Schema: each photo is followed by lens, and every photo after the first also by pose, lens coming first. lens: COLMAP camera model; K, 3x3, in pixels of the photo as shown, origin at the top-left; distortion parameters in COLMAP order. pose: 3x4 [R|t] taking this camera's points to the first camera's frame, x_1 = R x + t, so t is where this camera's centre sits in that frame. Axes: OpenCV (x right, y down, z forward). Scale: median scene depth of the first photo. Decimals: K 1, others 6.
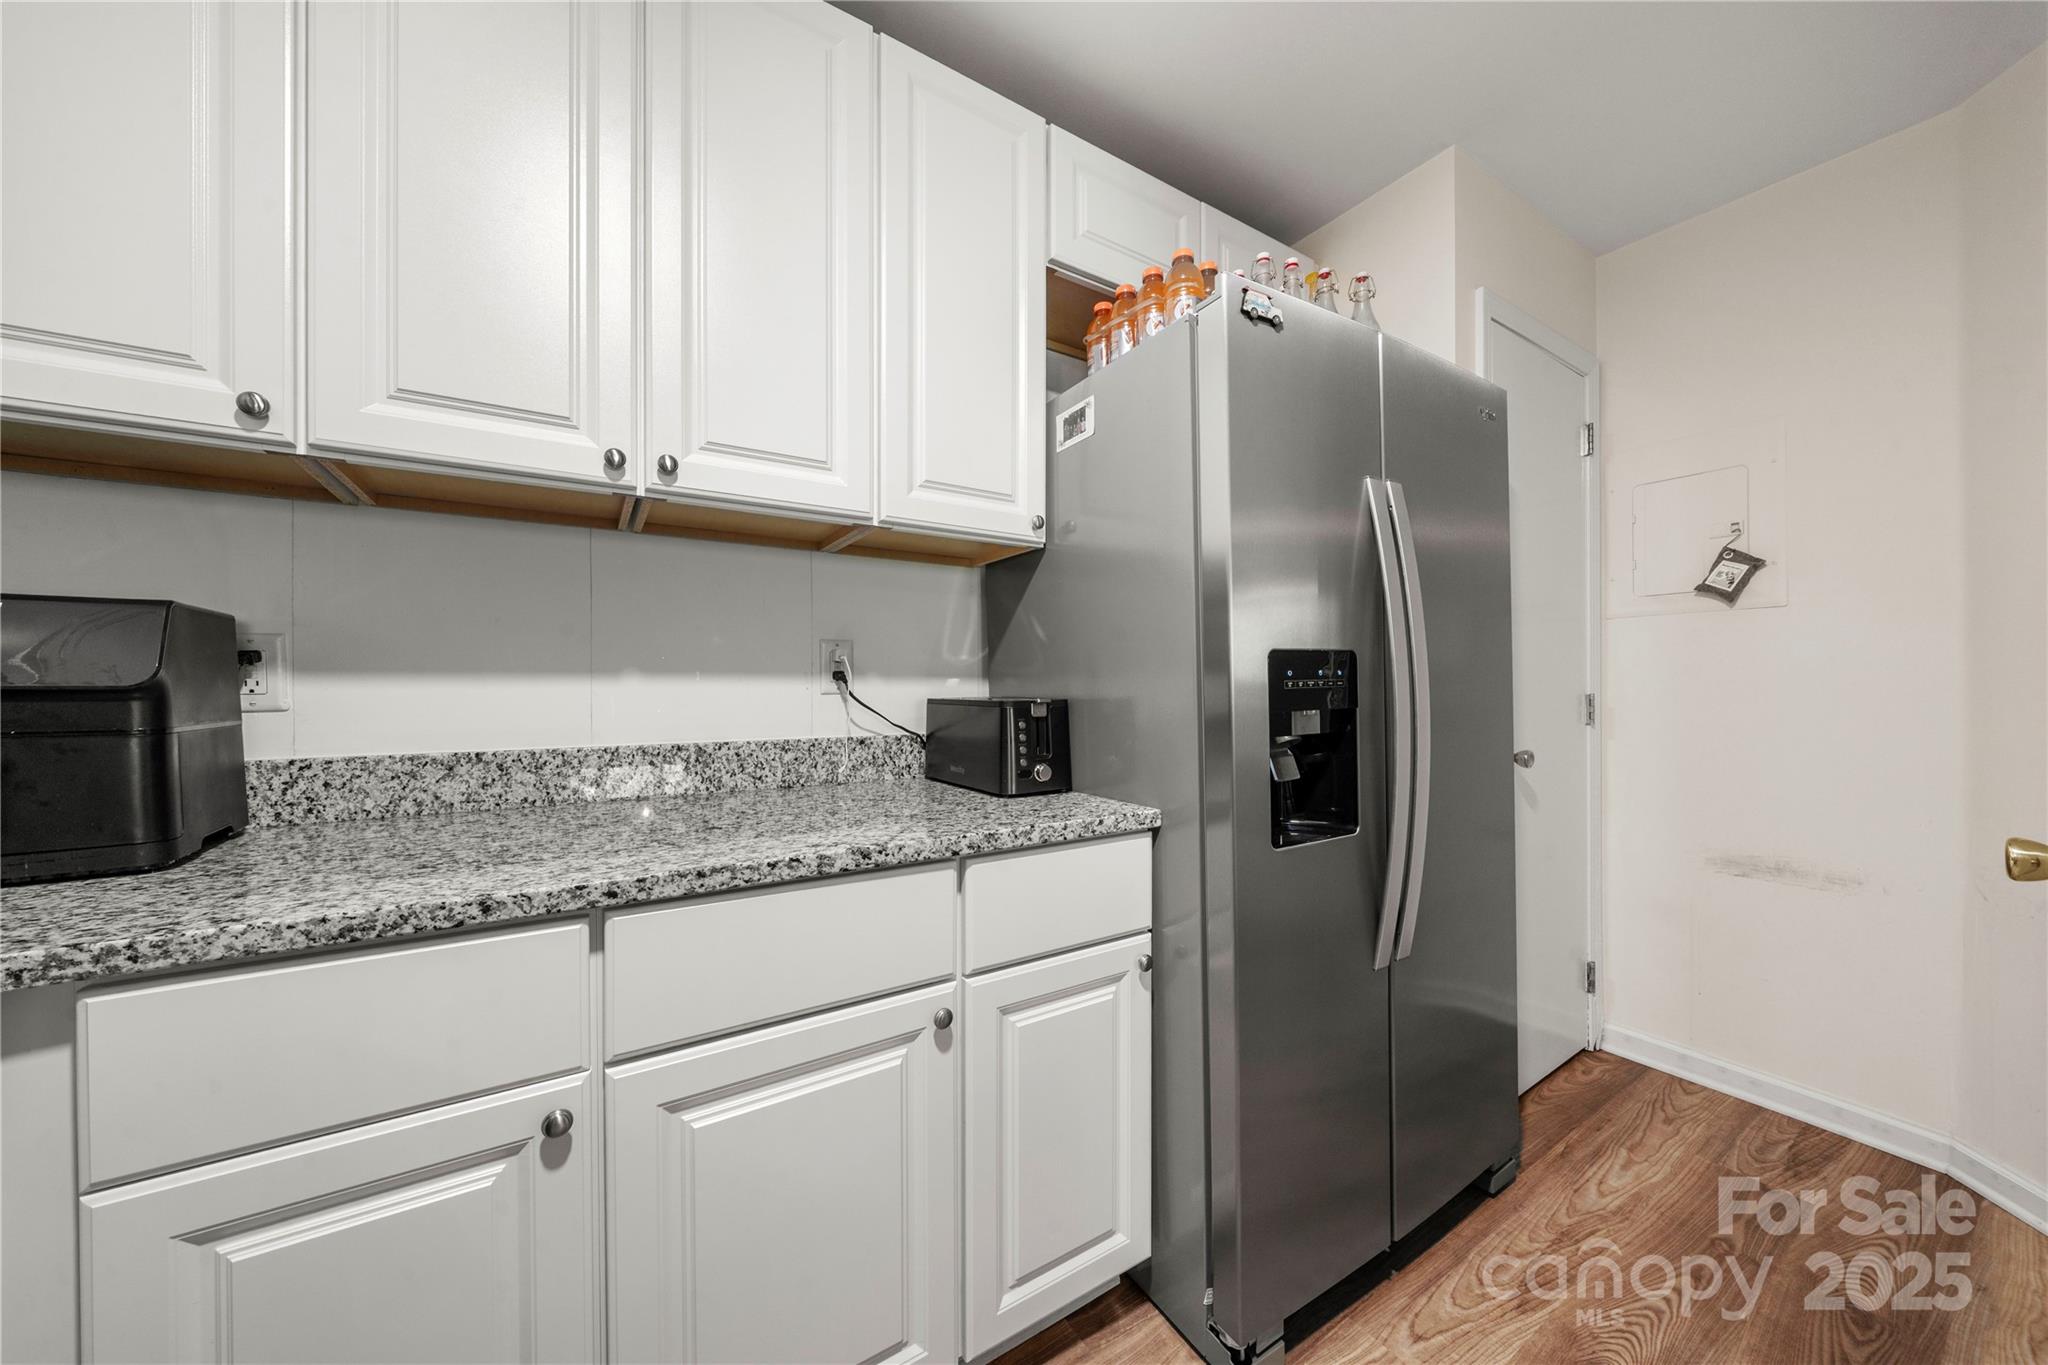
lens RADIAL K [[702.1, 0, 1016.6], [0, 702.1, 688.9], [0, 0, 1]] dist [-0.001861, -0.000144]
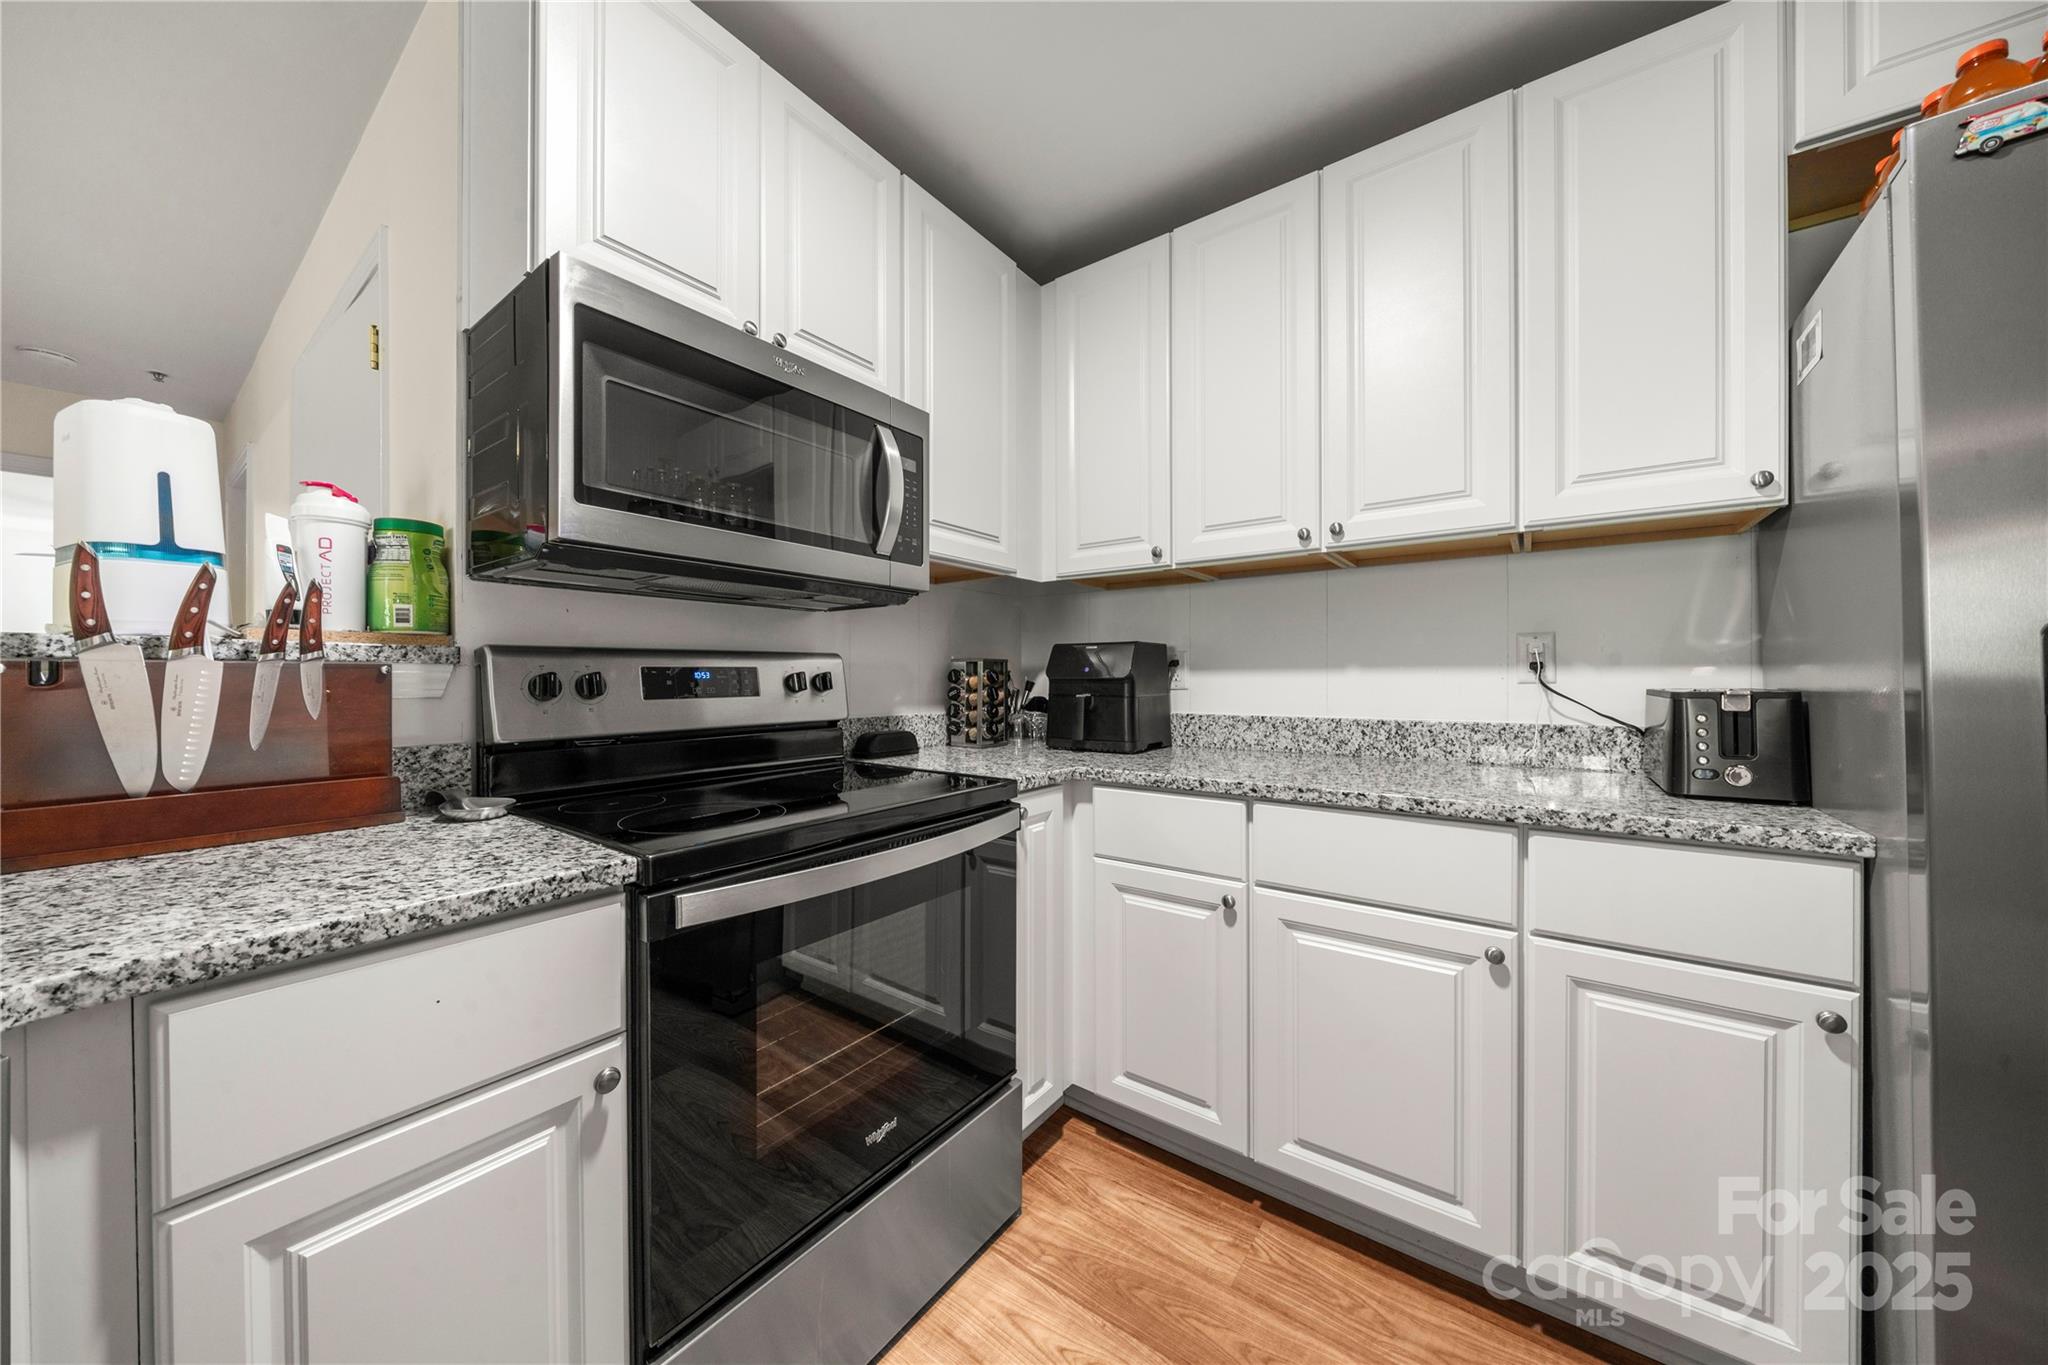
lens RADIAL K [[691.3, 0, 1024.0], [0, 691.3, 682.5], [0, 0, 1]] dist [-0.006516, 0.000013]
pose [[0.360499, 0.004796, -0.932747, 0.571601], [0.000479, 0.999986, 0.005327, -0.000151], [0.932759, -0.002367, 0.360492, -0.135993]]
